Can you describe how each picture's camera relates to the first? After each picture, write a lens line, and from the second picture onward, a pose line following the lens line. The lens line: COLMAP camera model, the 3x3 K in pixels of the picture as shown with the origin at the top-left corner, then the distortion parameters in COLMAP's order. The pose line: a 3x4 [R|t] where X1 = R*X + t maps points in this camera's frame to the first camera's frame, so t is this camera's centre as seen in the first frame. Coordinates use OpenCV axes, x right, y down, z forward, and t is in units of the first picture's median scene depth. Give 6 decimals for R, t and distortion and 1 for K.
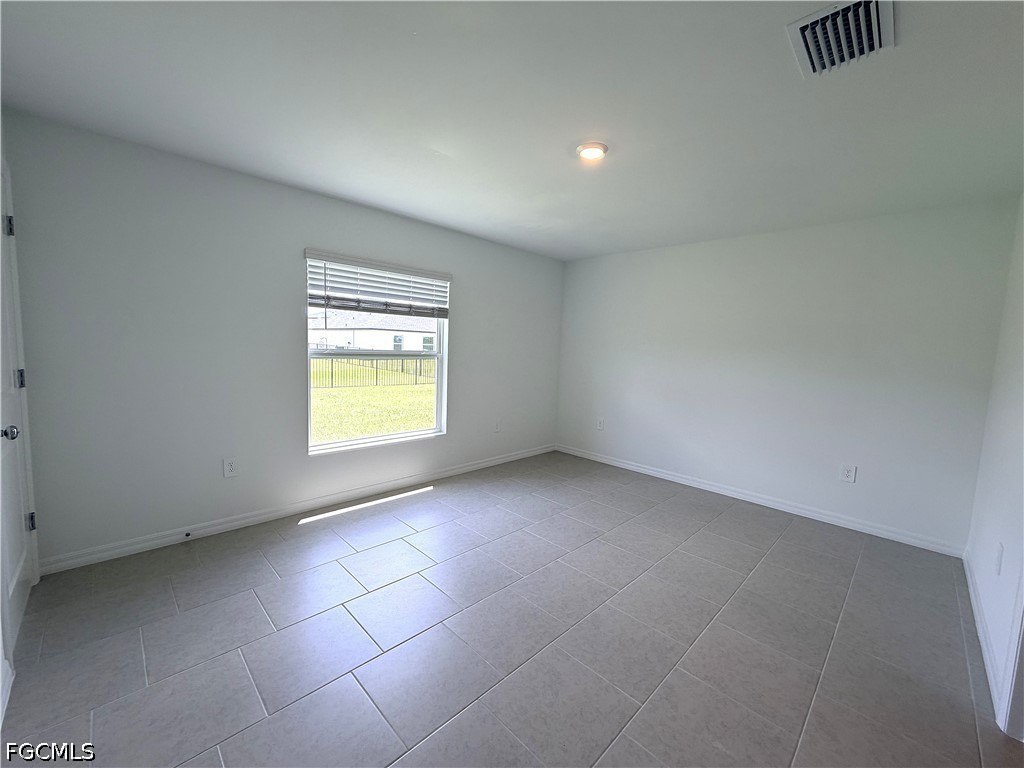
lens RADIAL K [[411.0, 0, 511.7], [0, 411.0, 386.5], [0, 0, 1]] dist [-0.000190, -0.000069]
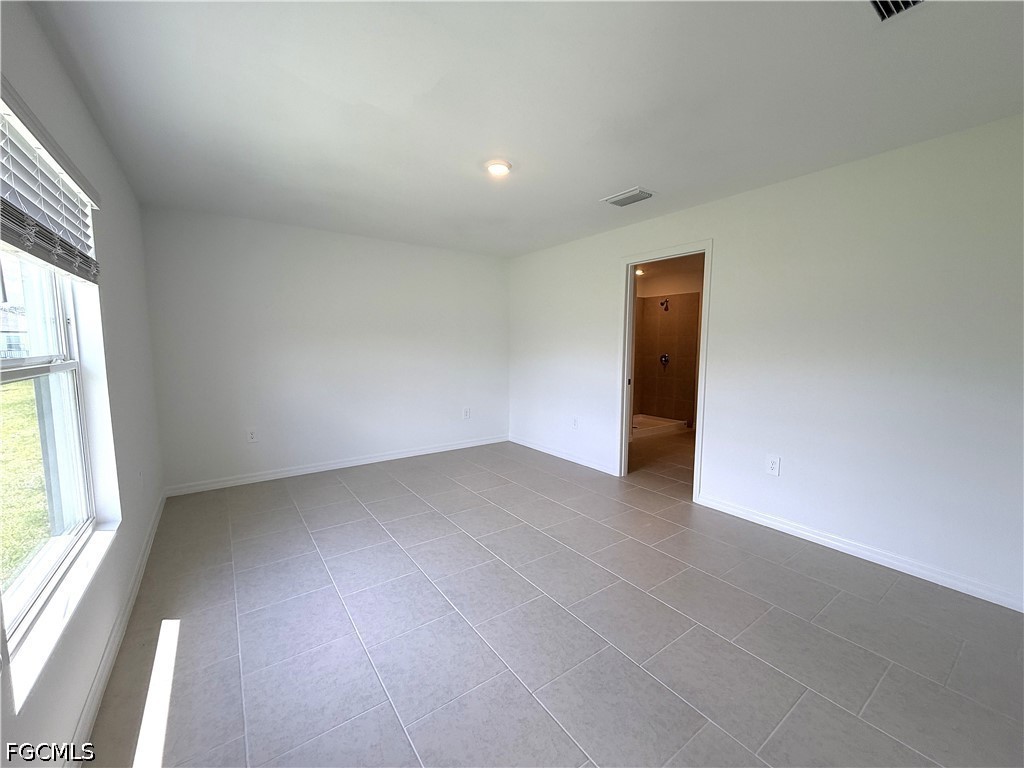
lens RADIAL K [[411.0, 0, 512.9], [0, 411.0, 384.9], [0, 0, 1]] dist [-0.000190, -0.000069]
pose [[0.161343, -0.142098, 0.976615, -0.605033], [0.105237, 0.986415, 0.126138, -0.065865], [-0.981271, 0.082425, 0.174106, 0.488650]]
